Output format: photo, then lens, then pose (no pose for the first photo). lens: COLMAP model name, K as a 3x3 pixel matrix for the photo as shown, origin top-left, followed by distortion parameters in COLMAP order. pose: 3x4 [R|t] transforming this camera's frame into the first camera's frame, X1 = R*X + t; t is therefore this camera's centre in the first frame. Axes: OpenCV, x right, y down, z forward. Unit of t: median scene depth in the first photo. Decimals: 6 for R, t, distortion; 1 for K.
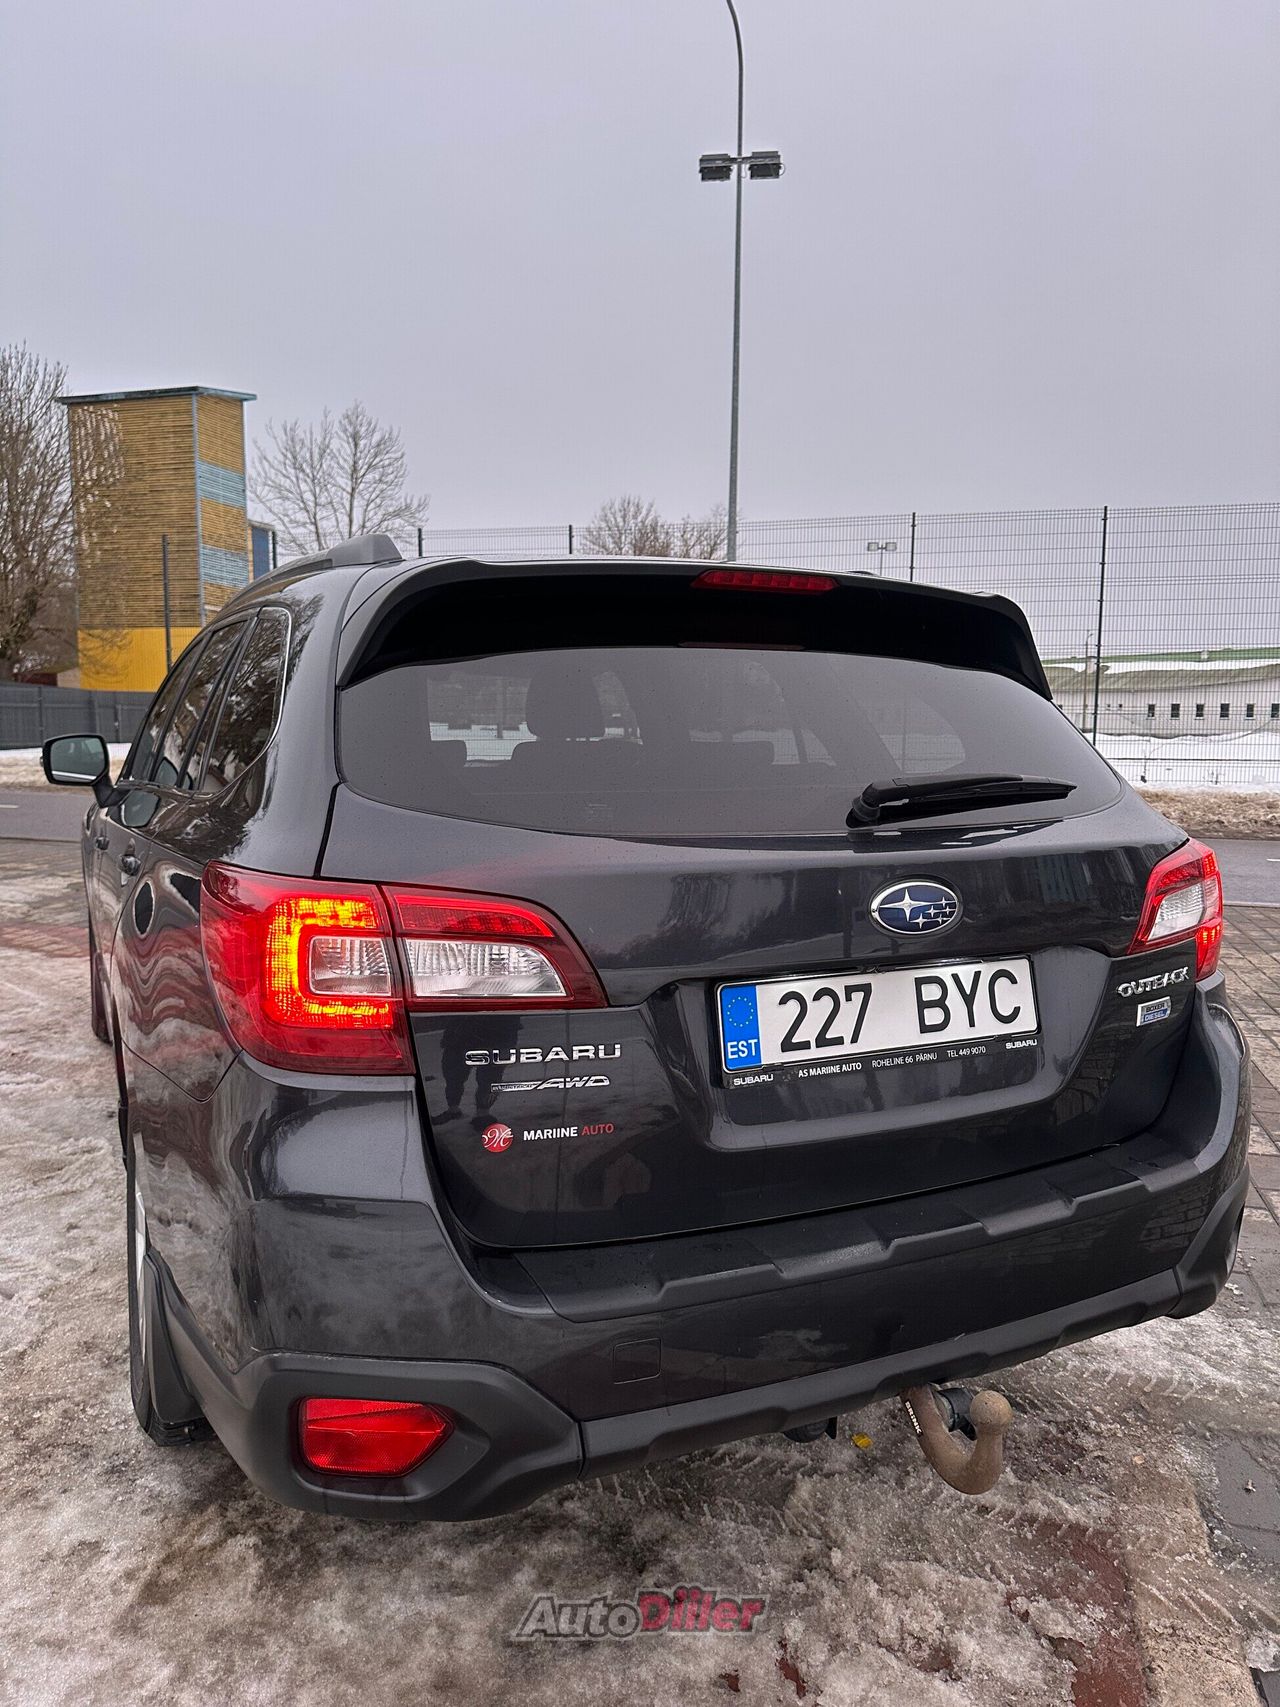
lens RADIAL K [[1215.0, 0, 640.0], [0, 1215.0, 853.5], [0, 0, 1]] dist [0.032346, -0.000061]
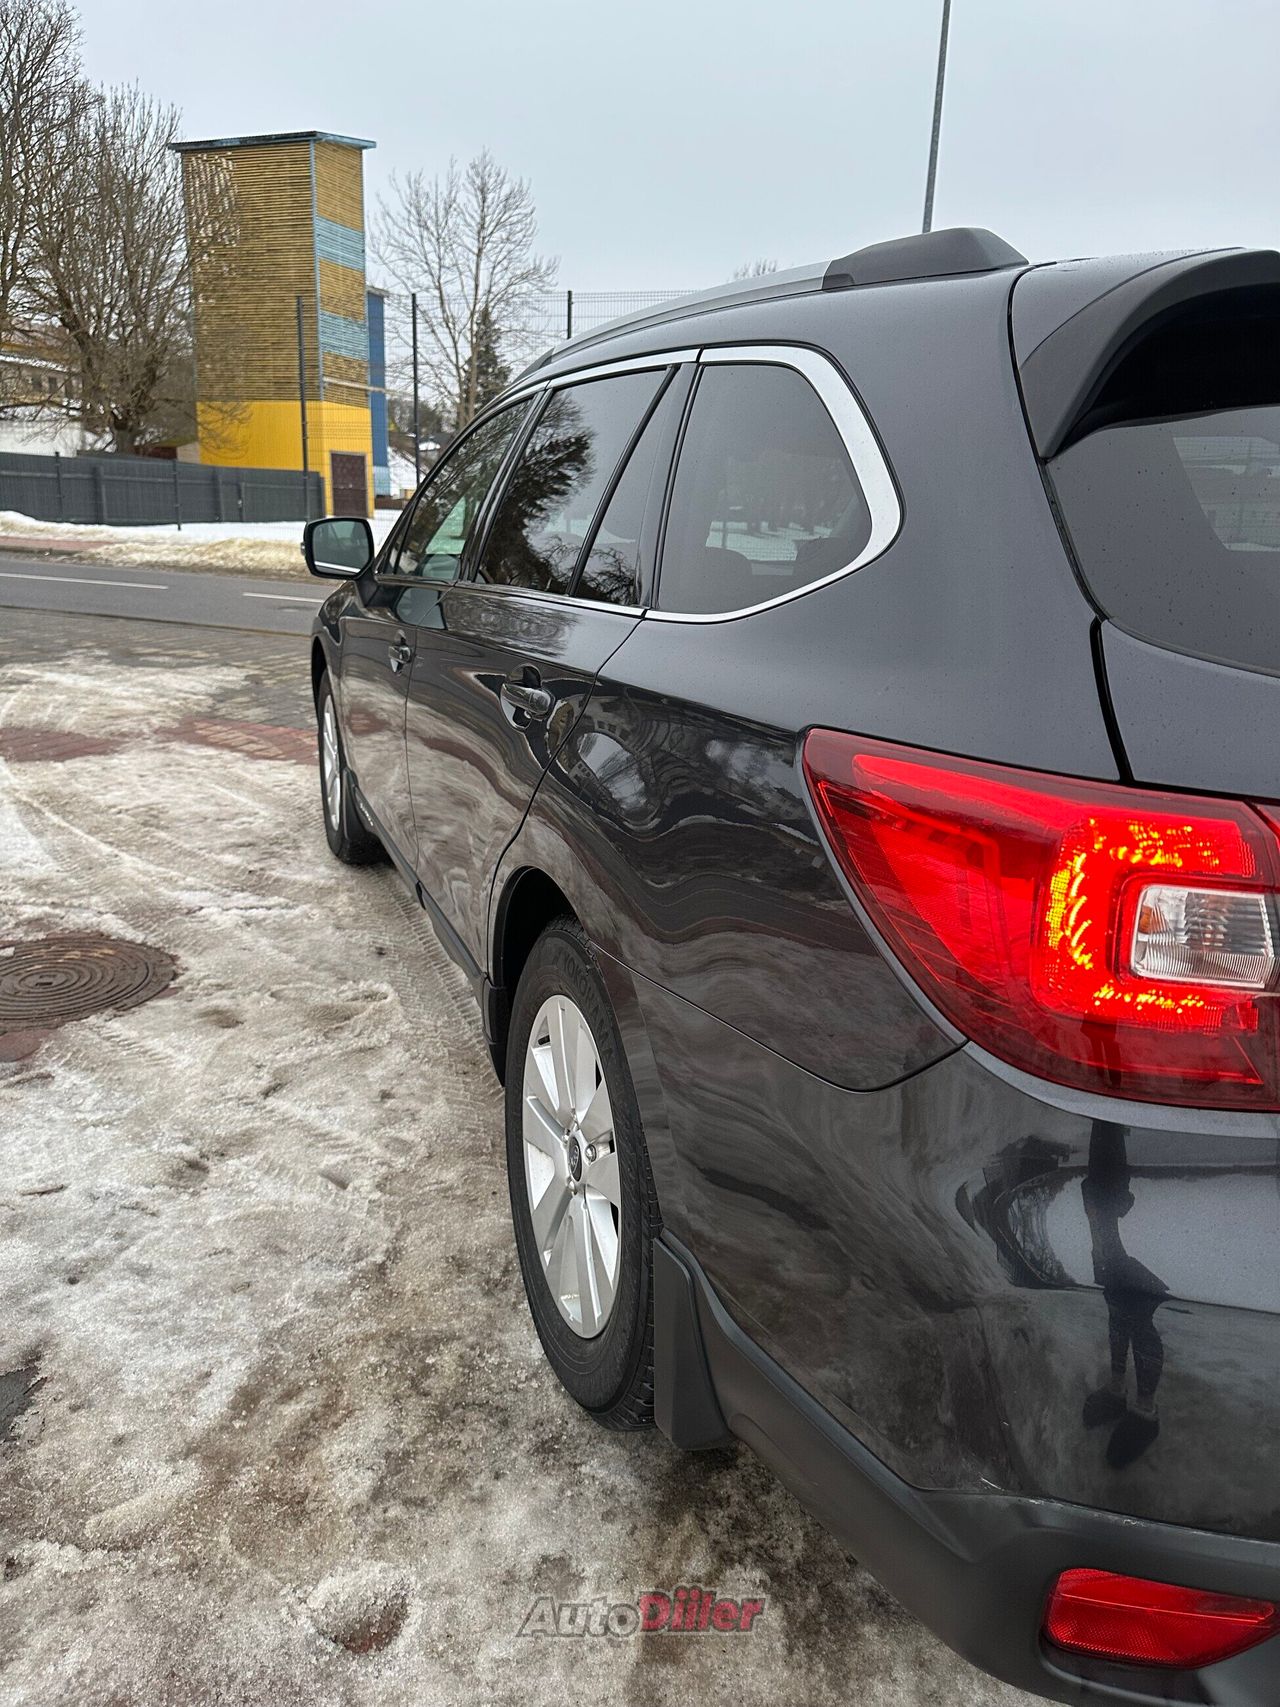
lens RADIAL K [[1181.0, 0, 639.6], [0, 1181.0, 810.1], [0, 0, 1]] dist [0.075197, -0.068613]
pose [[0.997736, 0.035114, -0.057354, -0.108355], [-0.026776, 0.989765, 0.140176, -0.009907], [0.061689, -0.138323, 0.988464, 0.089704]]
